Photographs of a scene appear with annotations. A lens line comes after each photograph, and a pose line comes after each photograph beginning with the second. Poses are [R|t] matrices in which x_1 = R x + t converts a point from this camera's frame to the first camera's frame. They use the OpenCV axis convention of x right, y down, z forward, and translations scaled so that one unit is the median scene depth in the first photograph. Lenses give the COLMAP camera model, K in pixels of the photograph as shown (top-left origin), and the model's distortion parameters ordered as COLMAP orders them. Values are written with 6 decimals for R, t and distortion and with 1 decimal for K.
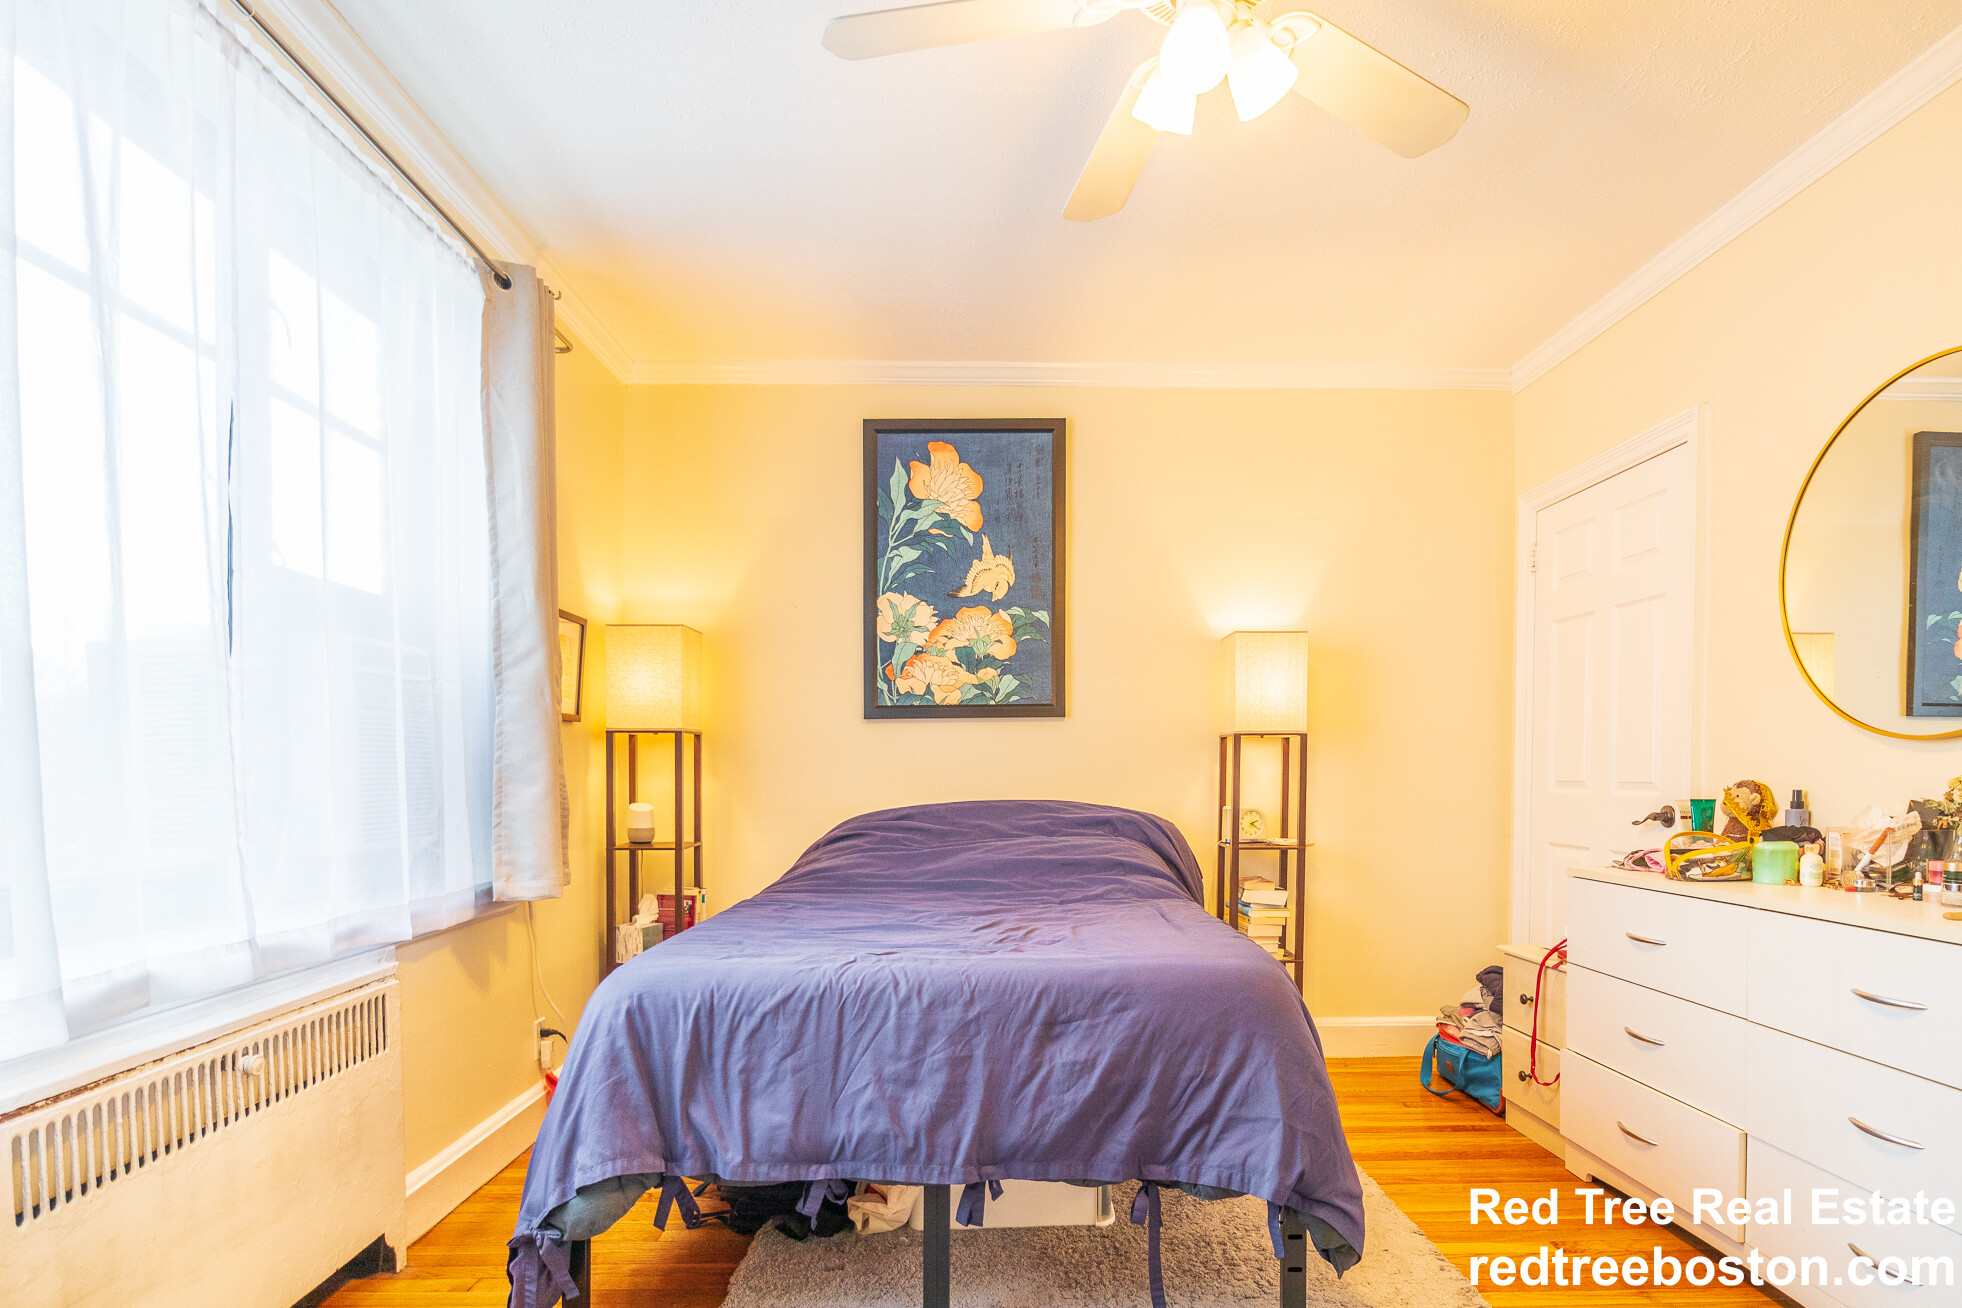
lens RADIAL K [[1056.8, 0, 977.9], [0, 1056.8, 759.8], [0, 0, 1]] dist [-0.005632, -0.000910]
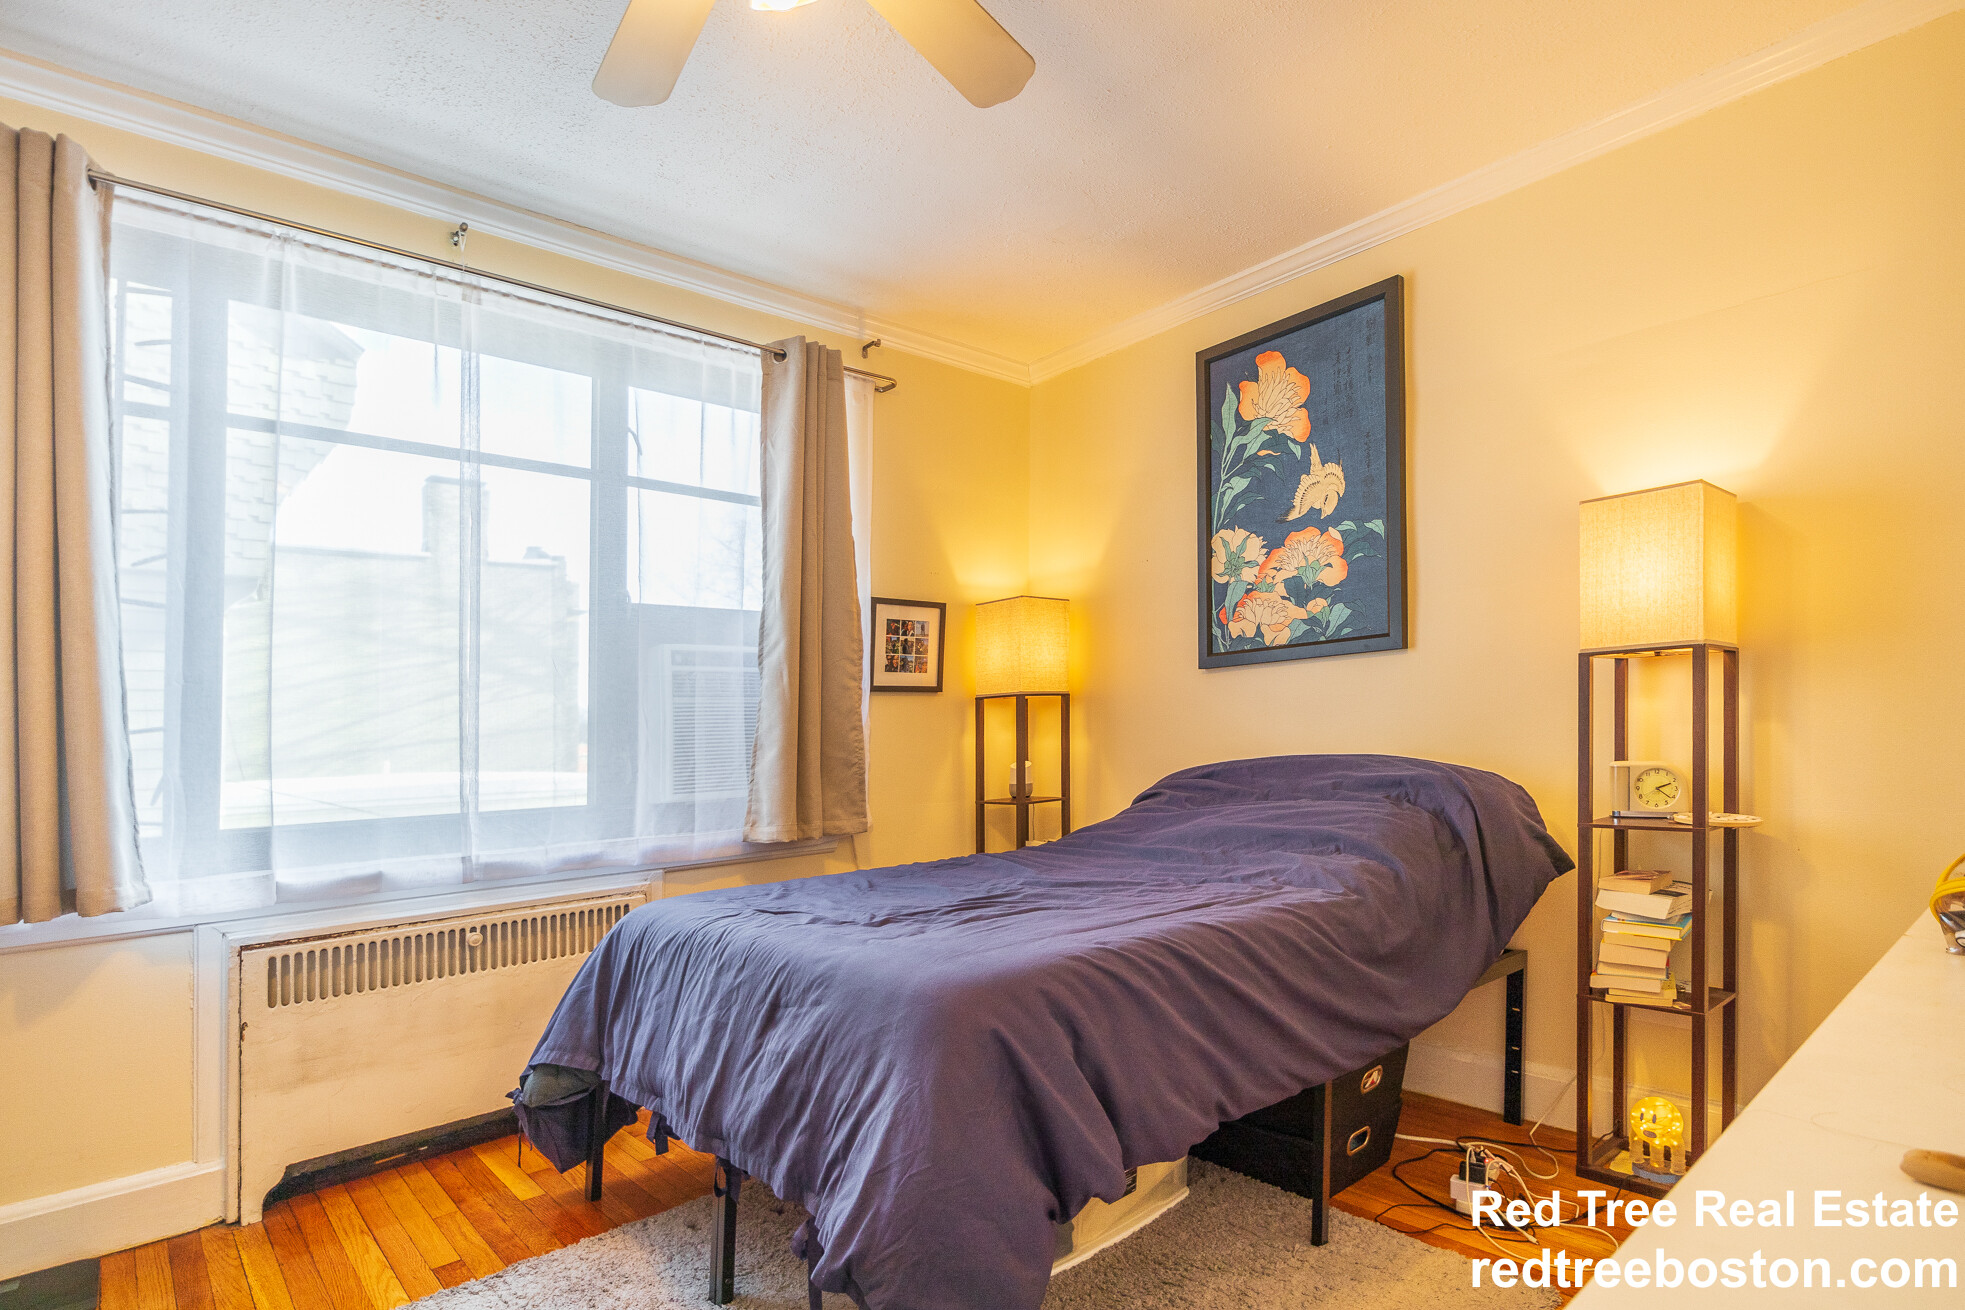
lens RADIAL K [[1003.2, 0, 981.9], [0, 1003.2, 674.5], [0, 0, 1]] dist [-0.003631, 0.000029]
pose [[0.668373, -0.068842, -0.740634, 0.417596], [0.040807, 0.997602, -0.055901, 0.007796], [0.742706, 0.007140, 0.669580, 0.261844]]
